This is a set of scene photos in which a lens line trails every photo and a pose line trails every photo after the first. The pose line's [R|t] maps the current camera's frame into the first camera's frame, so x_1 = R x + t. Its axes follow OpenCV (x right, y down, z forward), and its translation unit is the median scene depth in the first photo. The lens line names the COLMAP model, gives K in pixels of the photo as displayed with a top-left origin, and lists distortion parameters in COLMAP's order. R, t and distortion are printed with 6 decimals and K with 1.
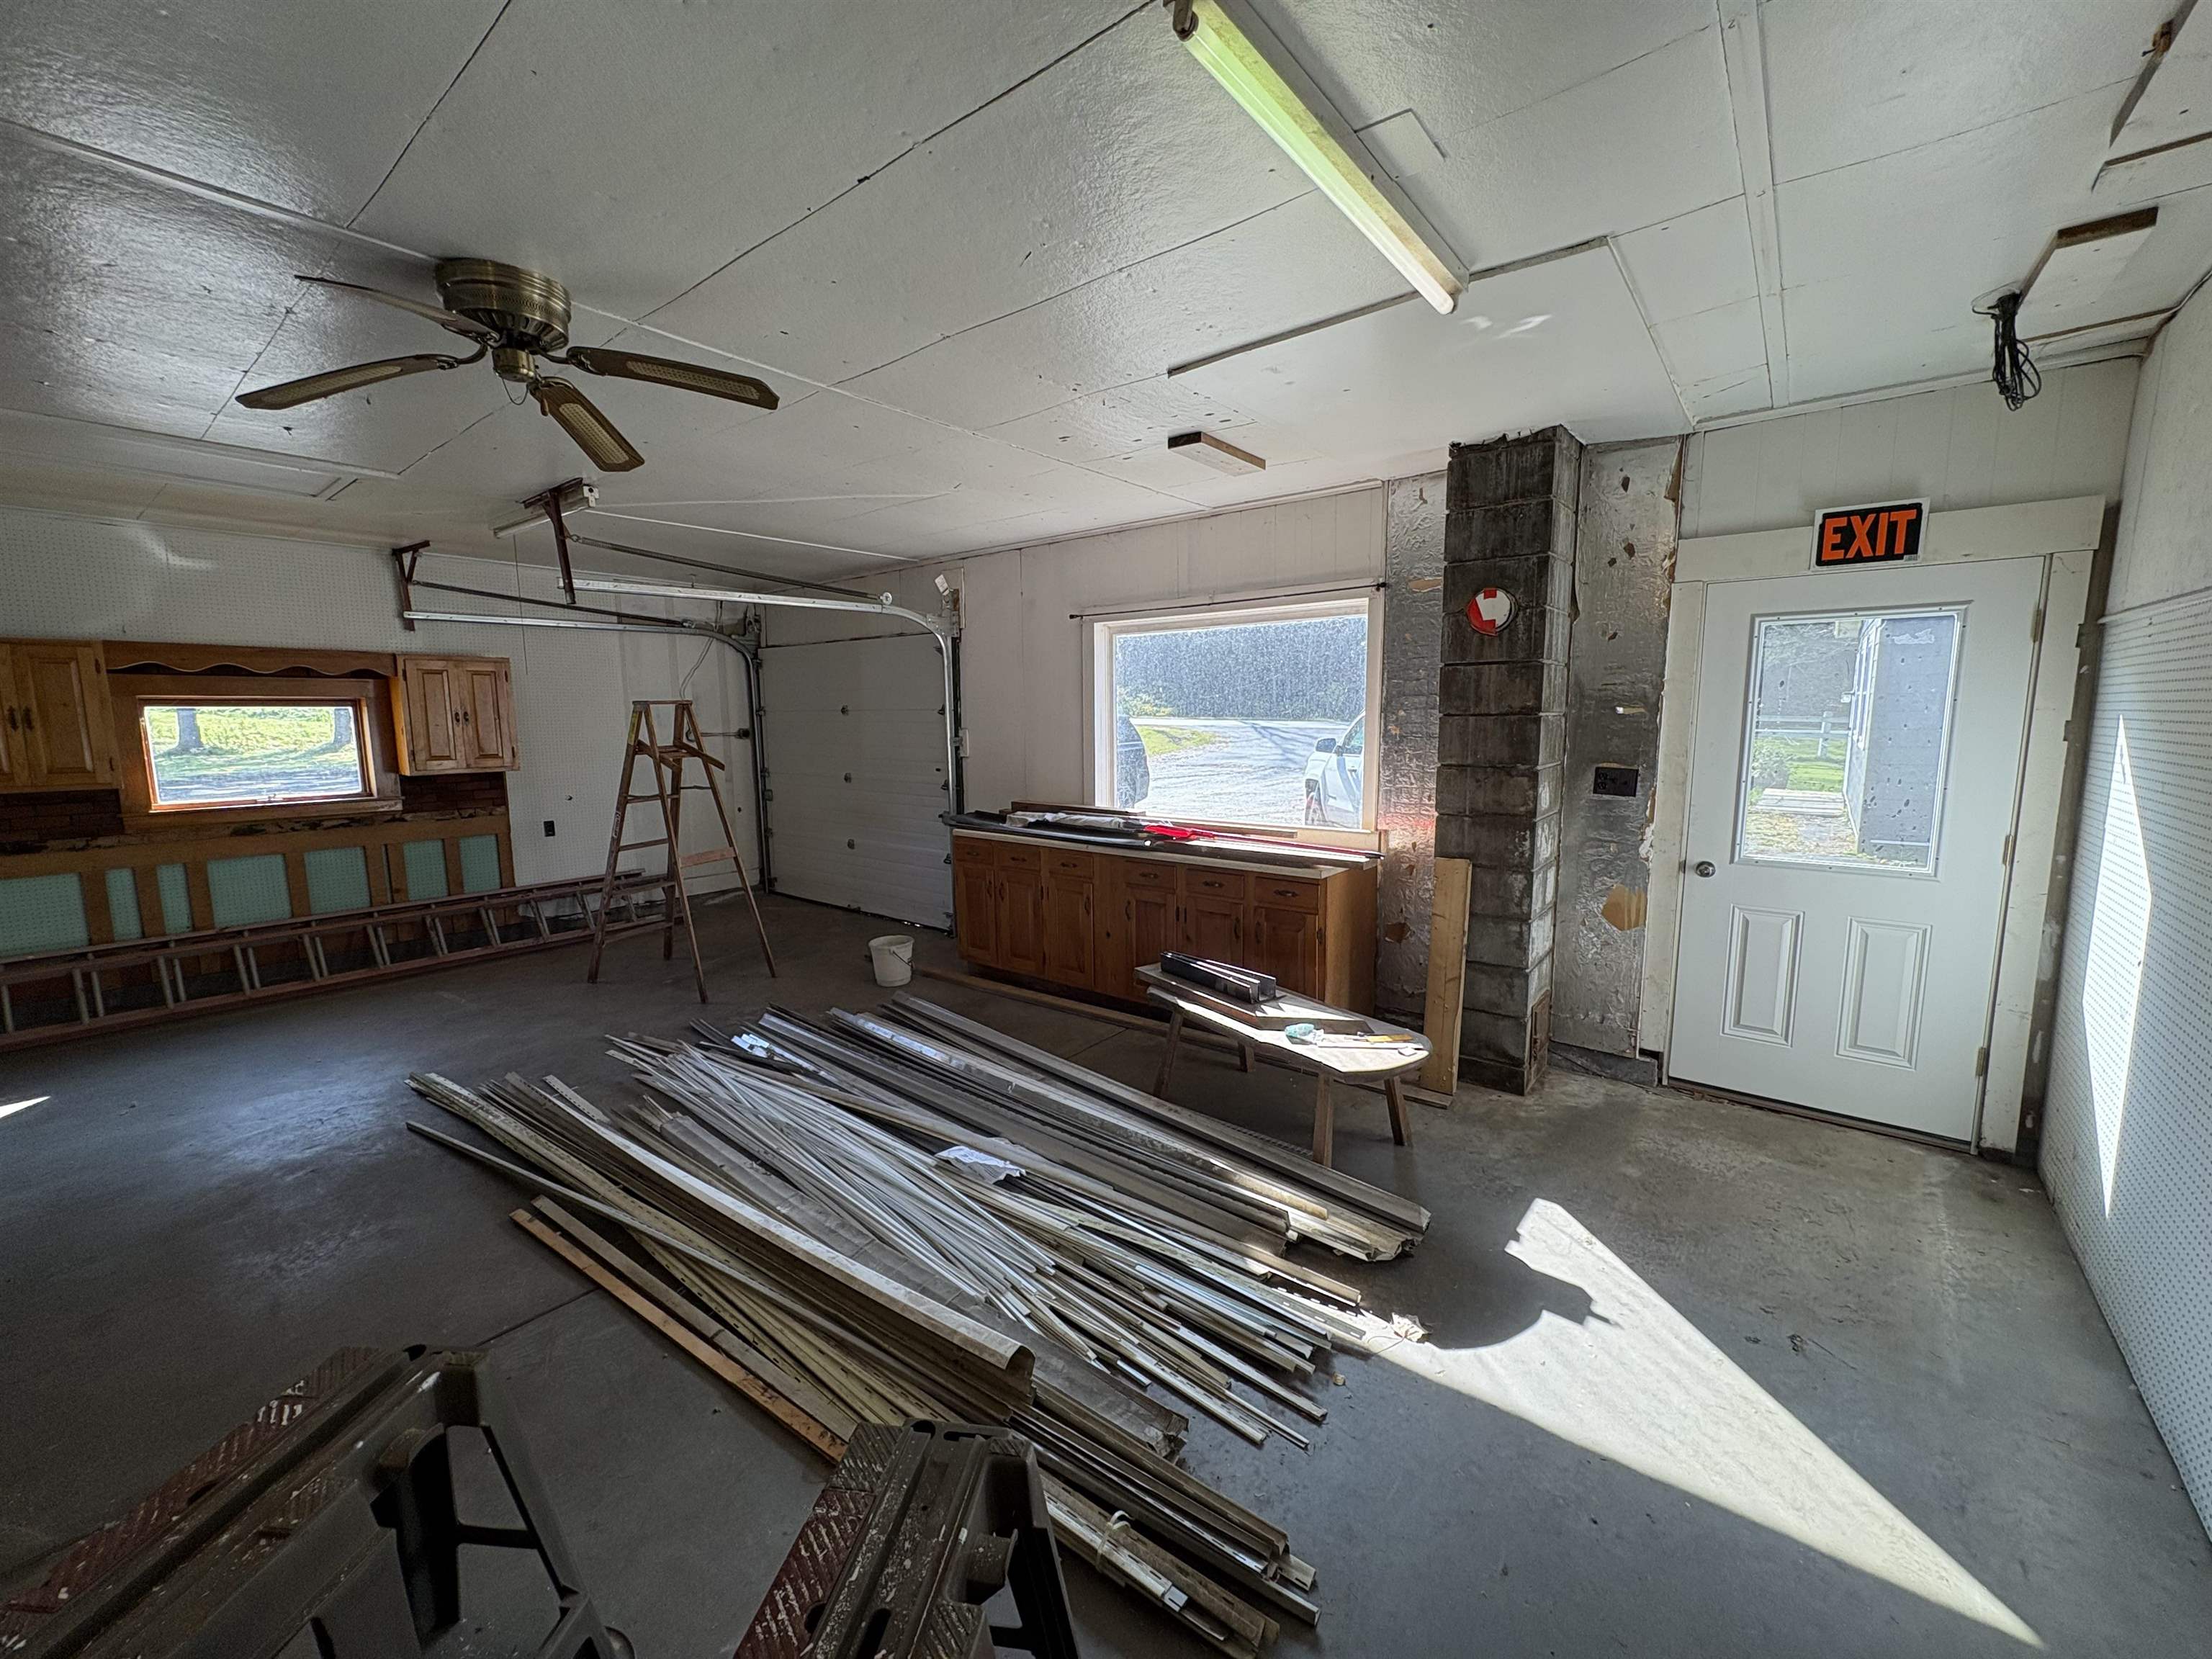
lens RADIAL K [[877.7, 0, 1106.1], [0, 877.7, 830.8], [0, 0, 1]] dist [-0.000366, 0.000336]
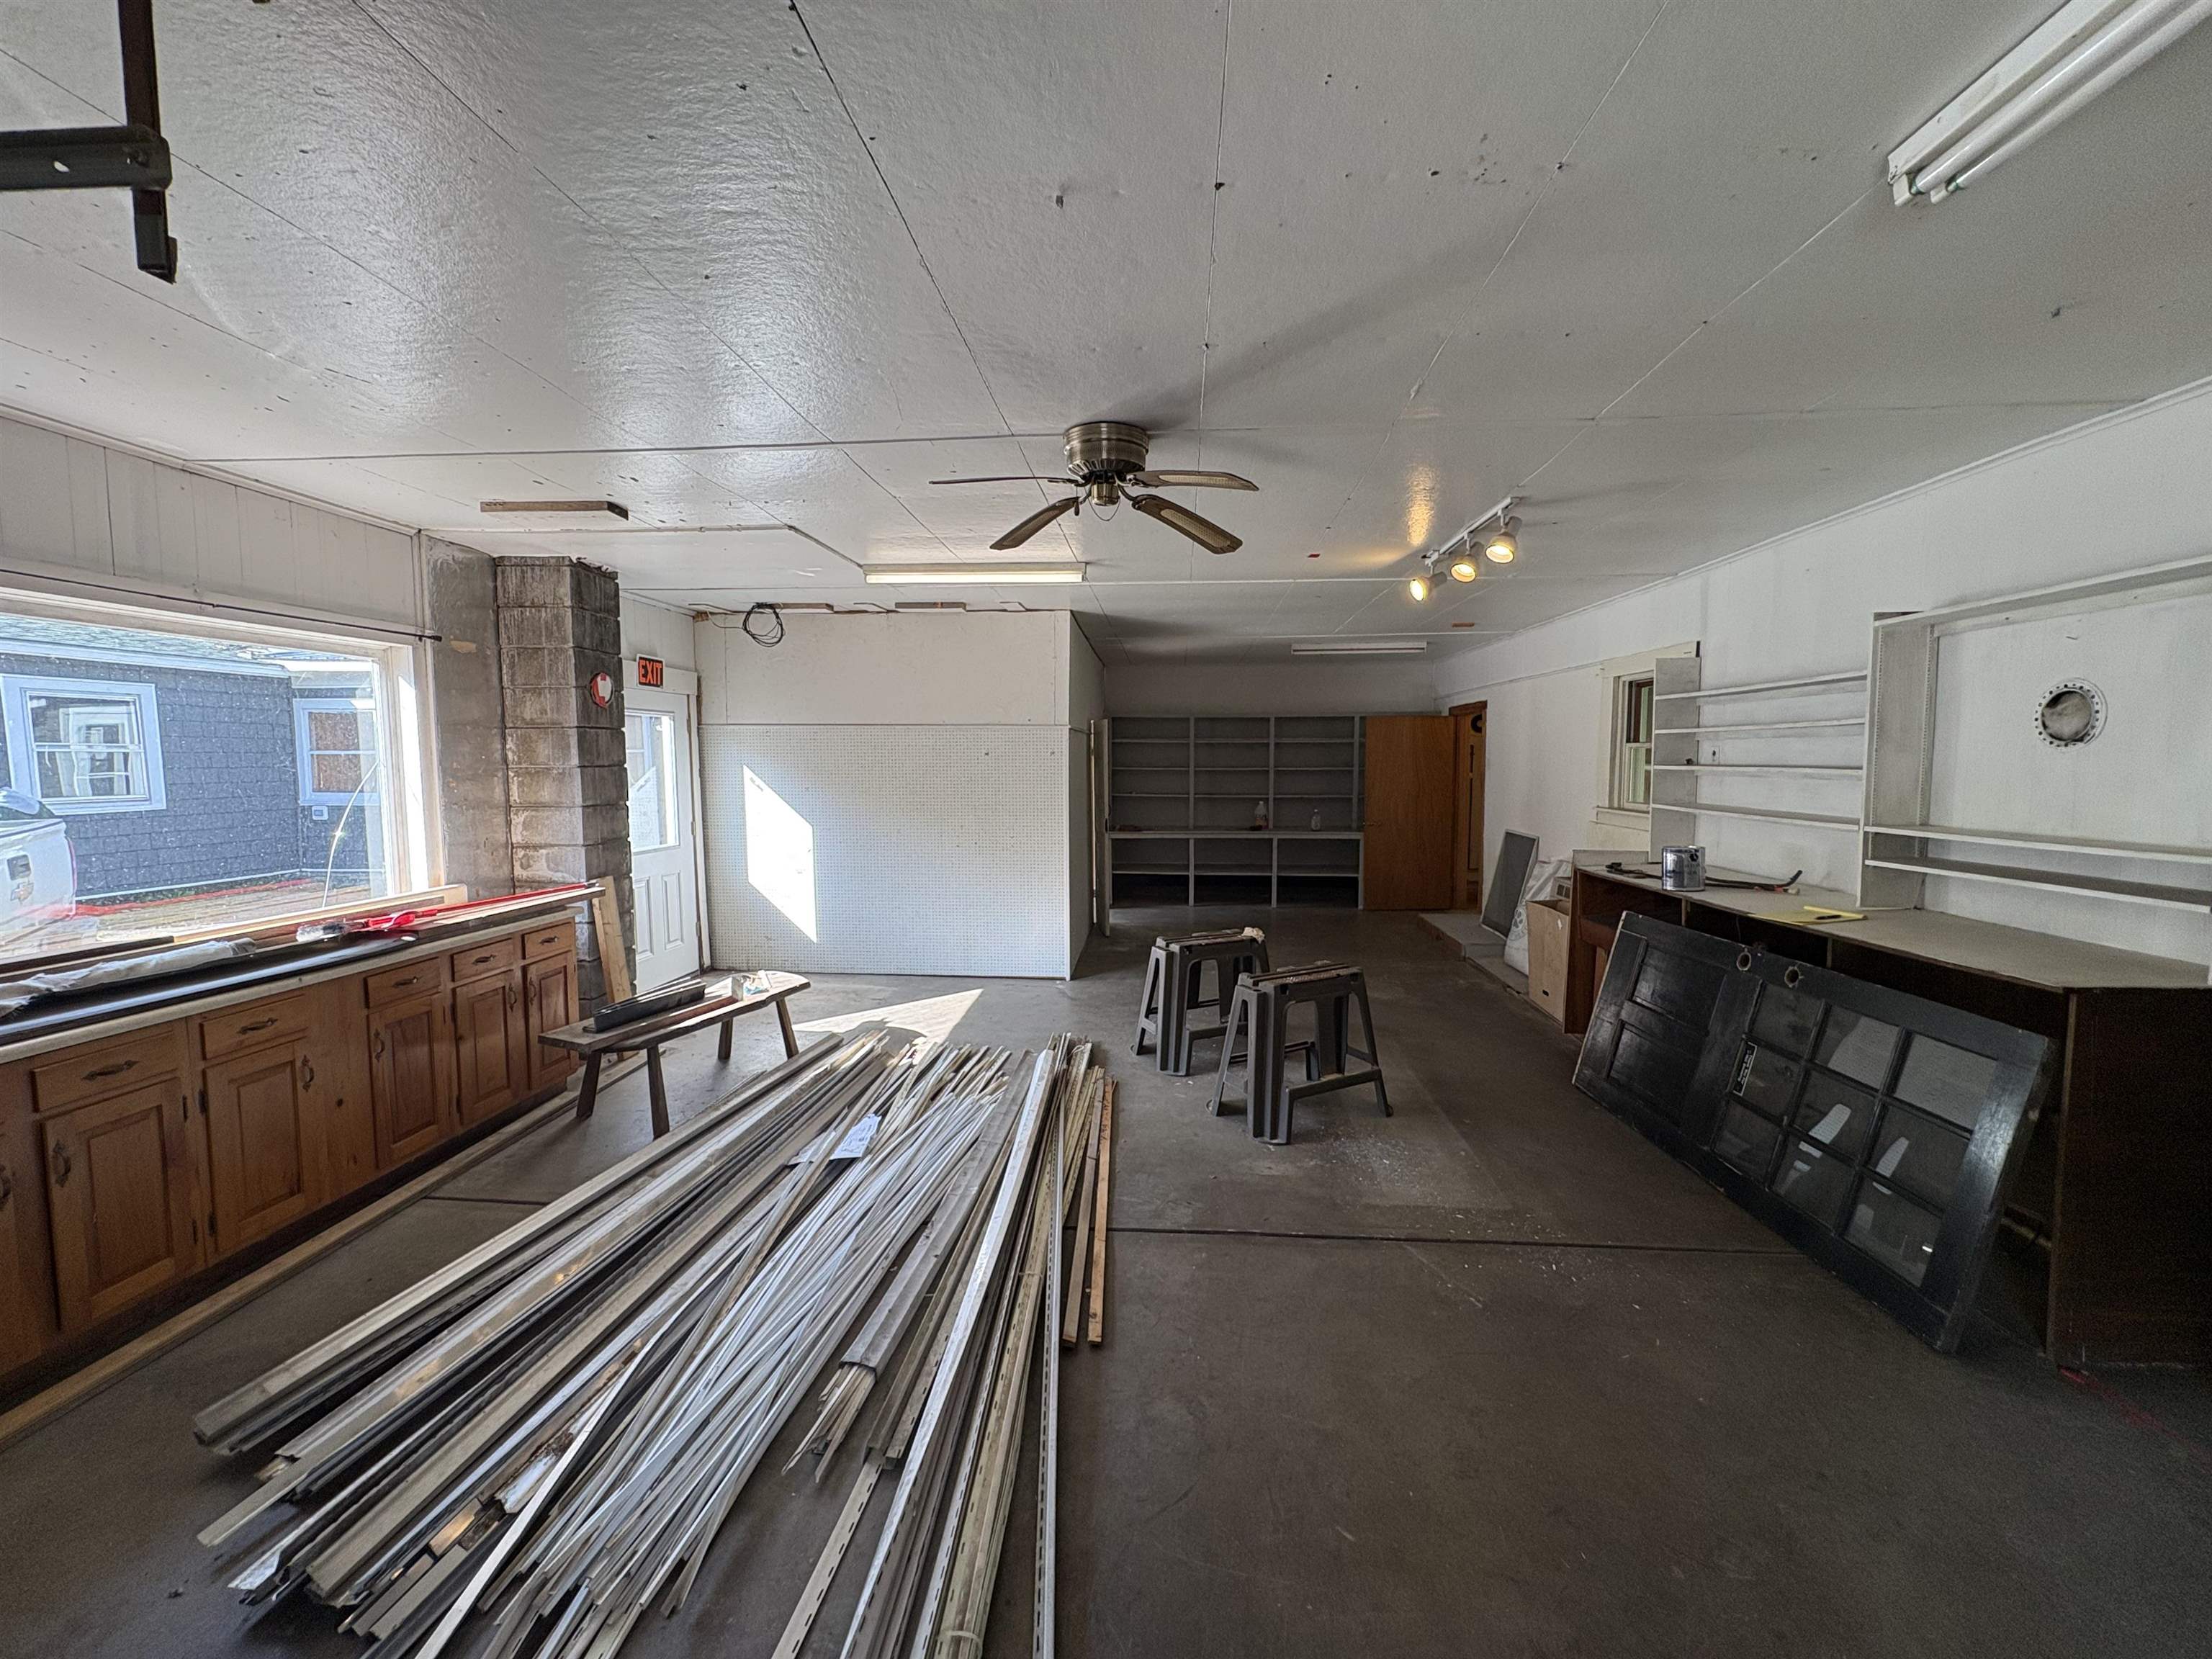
lens RADIAL K [[877.7, 0, 1106.1], [0, 877.7, 830.8], [0, 0, 1]] dist [-0.000366, 0.000336]
pose [[-0.559524, -0.057122, 0.826844, -1.106273], [0.119775, 0.981577, 0.148863, -0.142544], [-0.820114, 0.182328, -0.542374, 1.113192]]
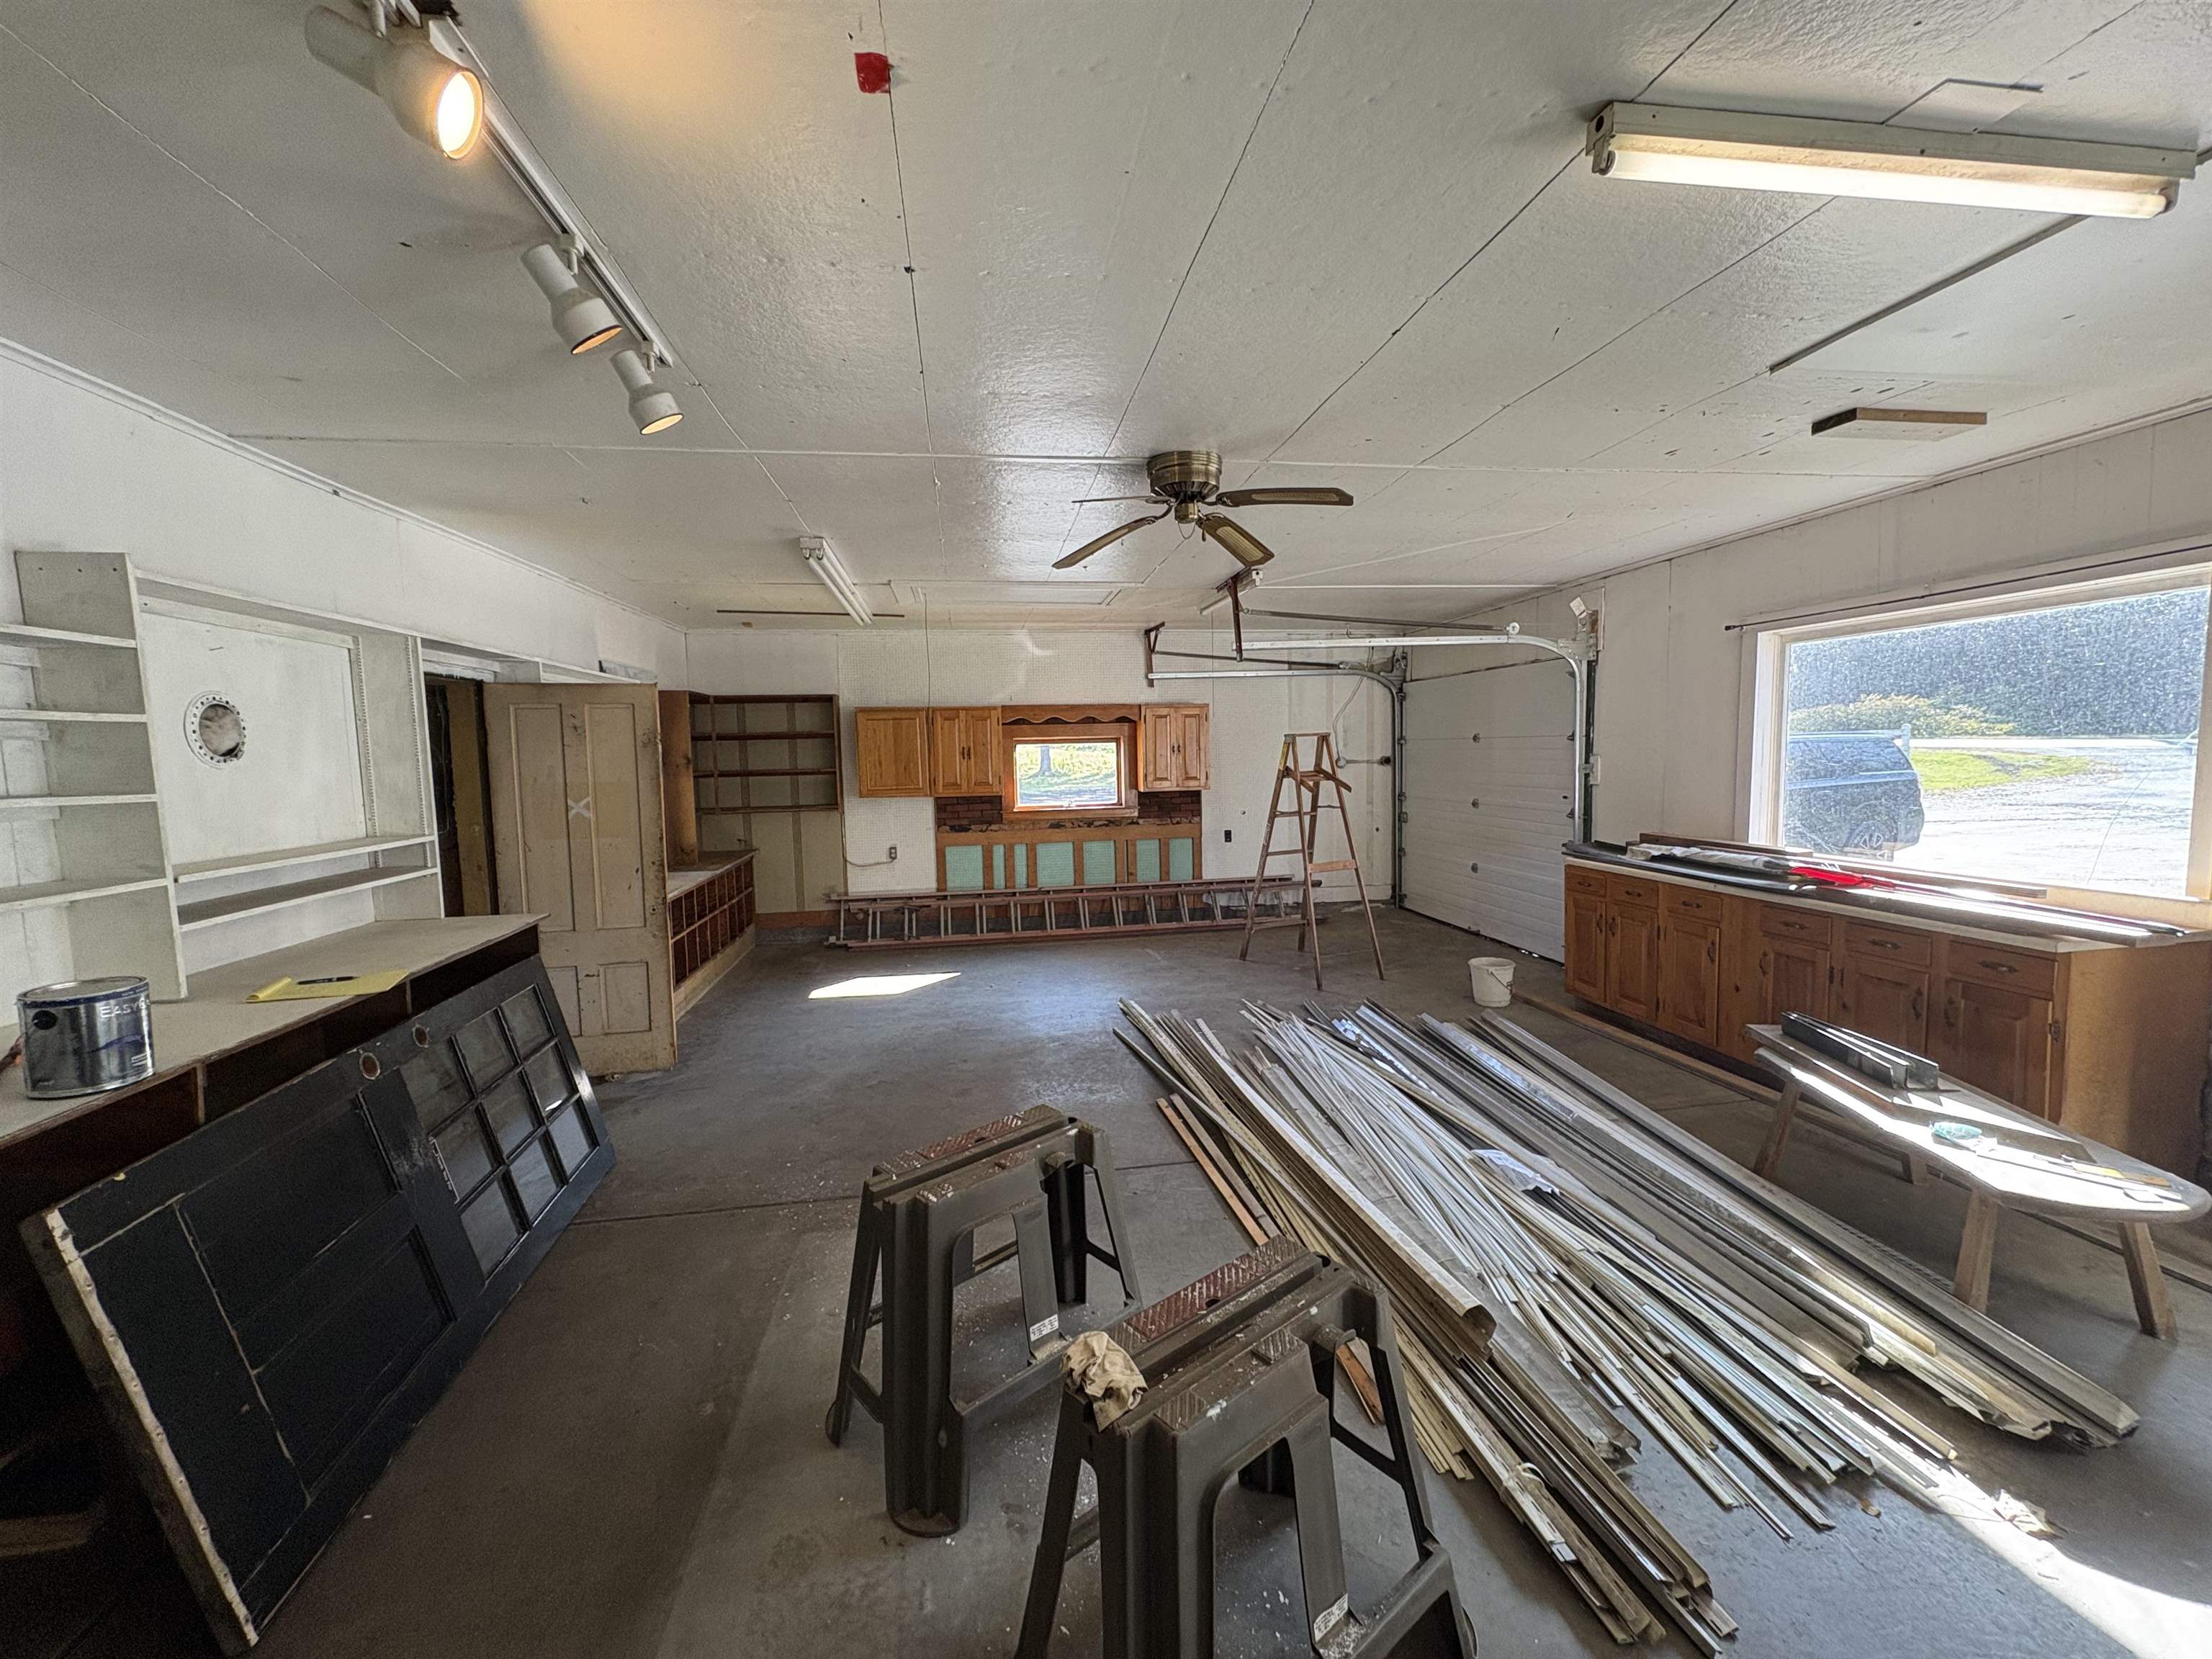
lens RADIAL K [[877.7, 0, 1106.1], [0, 877.7, 830.8], [0, 0, 1]] dist [-0.000366, 0.000336]
pose [[0.739901, 0.050656, -0.670806, 0.152444], [-0.071638, 0.997424, -0.003696, 0.013108], [0.668890, 0.050790, 0.741624, -0.101398]]
